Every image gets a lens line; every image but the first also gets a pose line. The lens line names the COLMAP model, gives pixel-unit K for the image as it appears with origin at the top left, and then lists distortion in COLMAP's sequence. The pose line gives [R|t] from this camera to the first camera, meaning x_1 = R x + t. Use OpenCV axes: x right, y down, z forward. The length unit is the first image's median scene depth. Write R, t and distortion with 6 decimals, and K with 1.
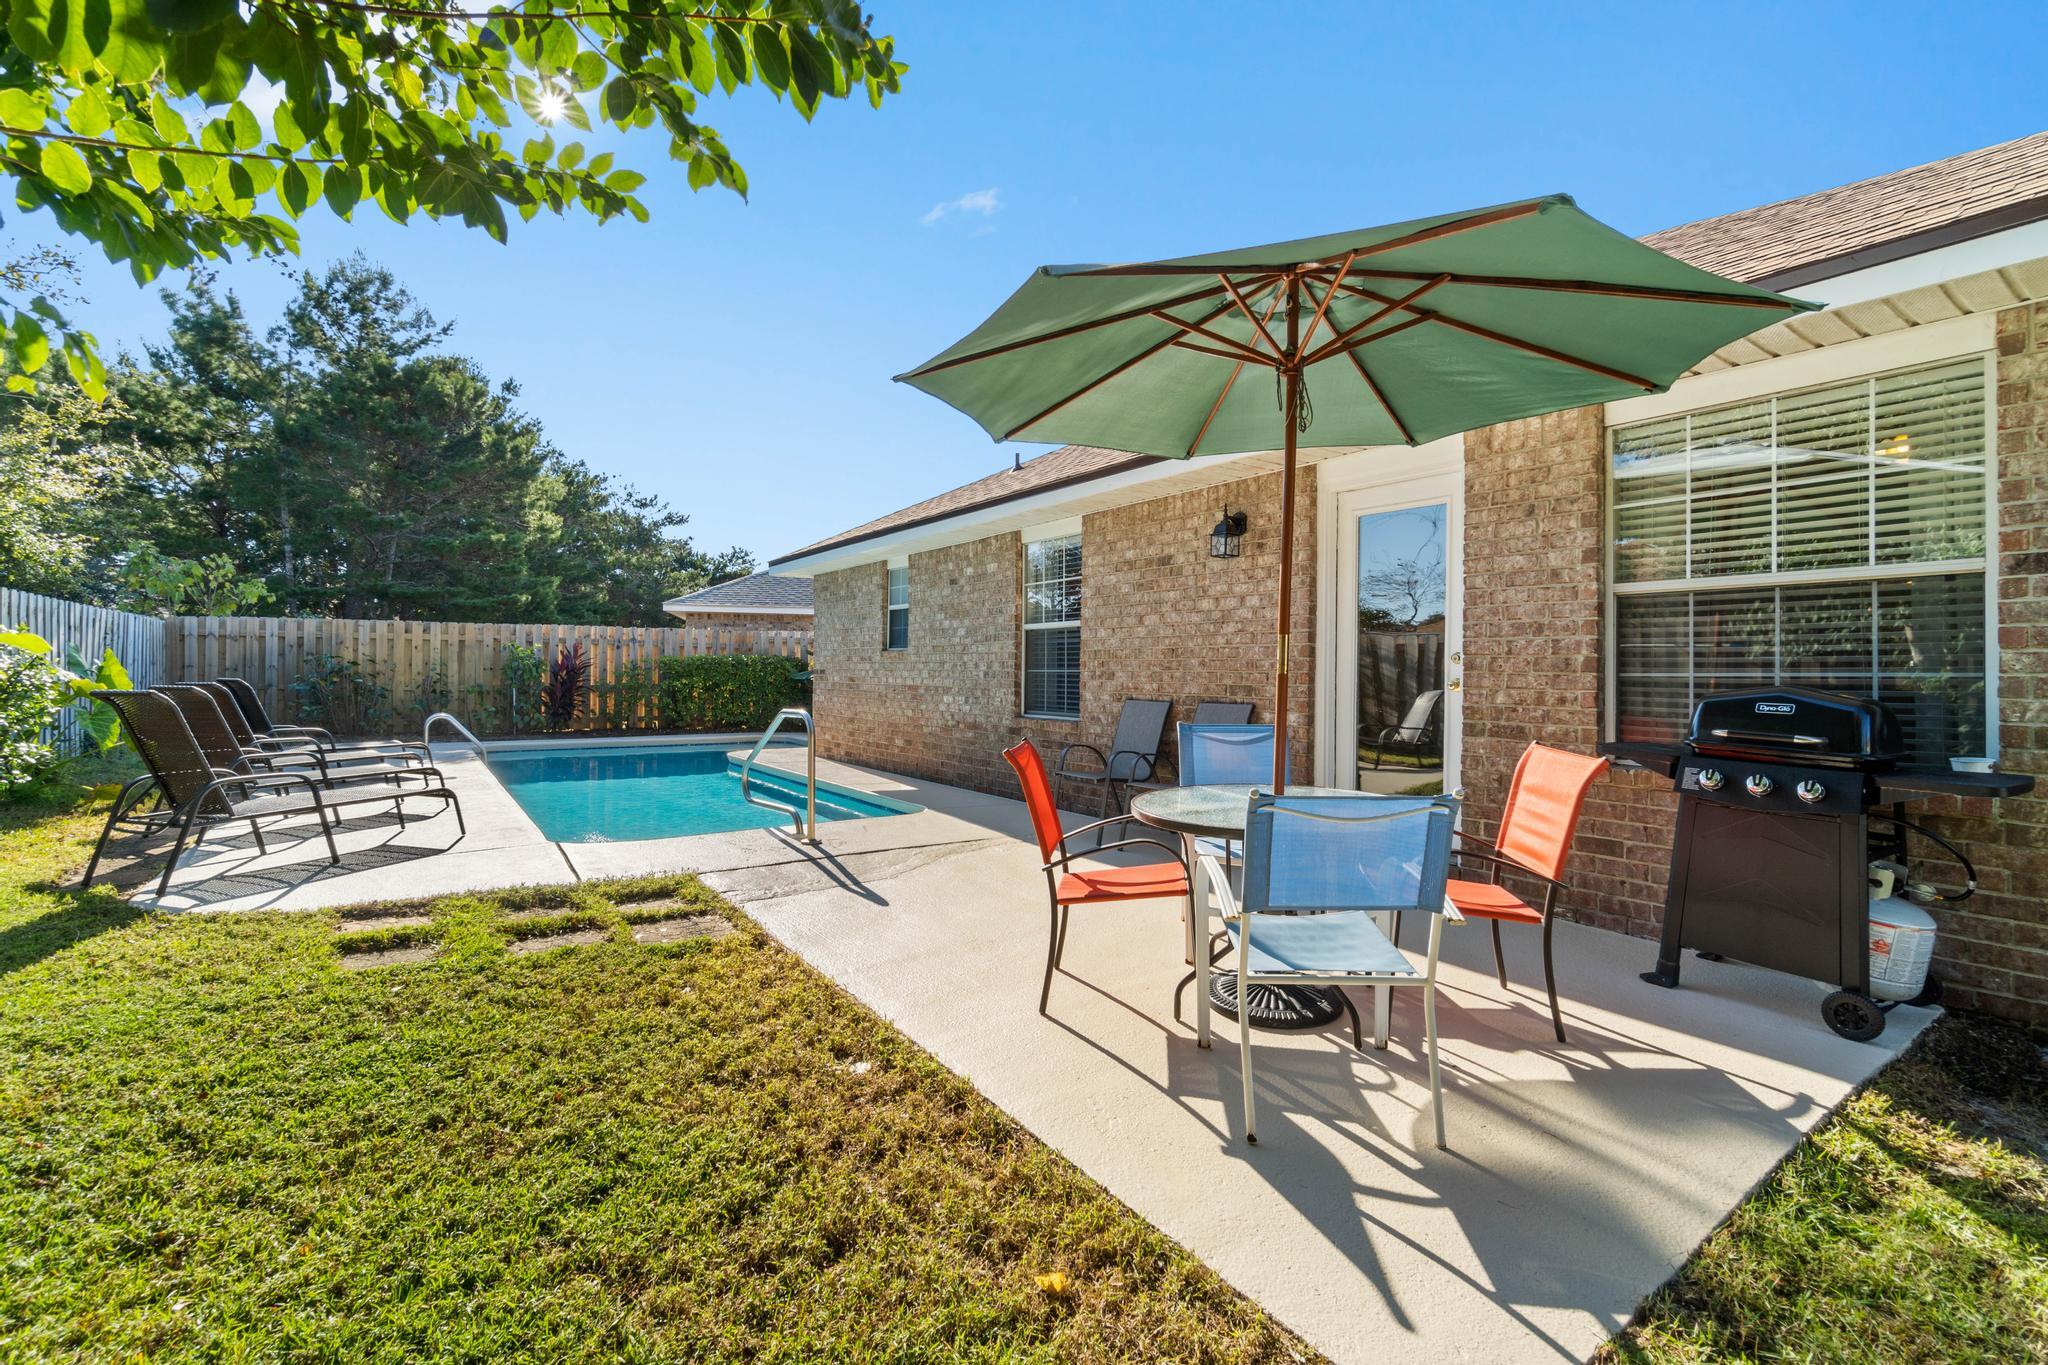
lens RADIAL K [[945.9, 0, 1024.0], [0, 945.9, 682.5], [0, 0, 1]] dist [0.000180, 0.000005]
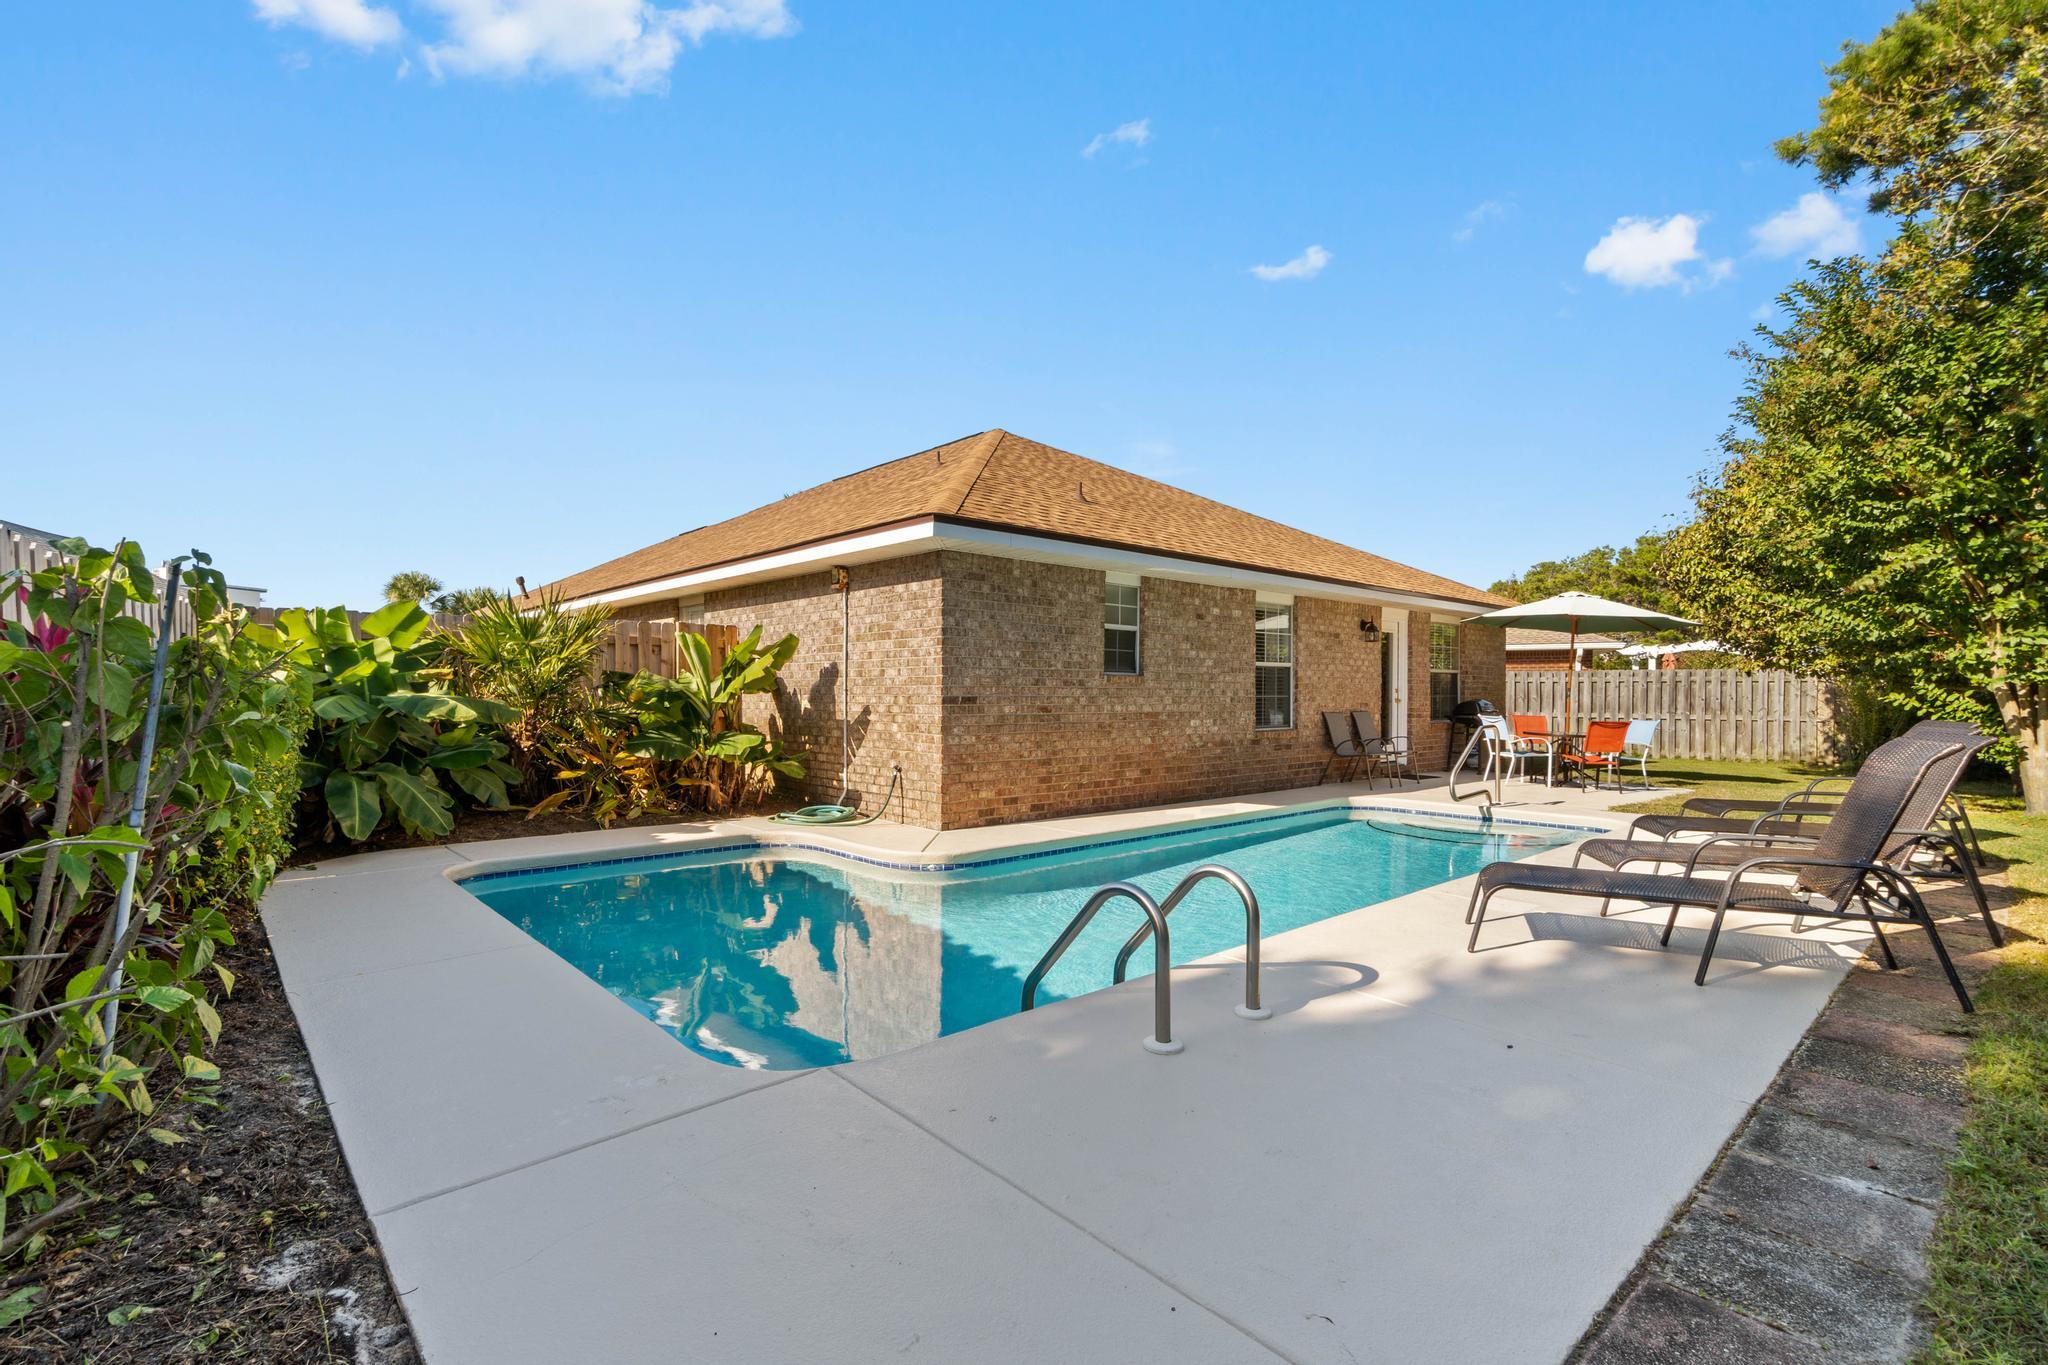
lens RADIAL K [[945.9, 0, 1024.0], [0, 945.9, 682.5], [0, 0, 1]] dist [0.000180, 0.000005]
pose [[-0.157932, 0.017126, 0.987301, -1.145157], [0.017321, 0.999744, -0.014571, -0.016552], [-0.987298, 0.014800, -0.158188, 1.389362]]
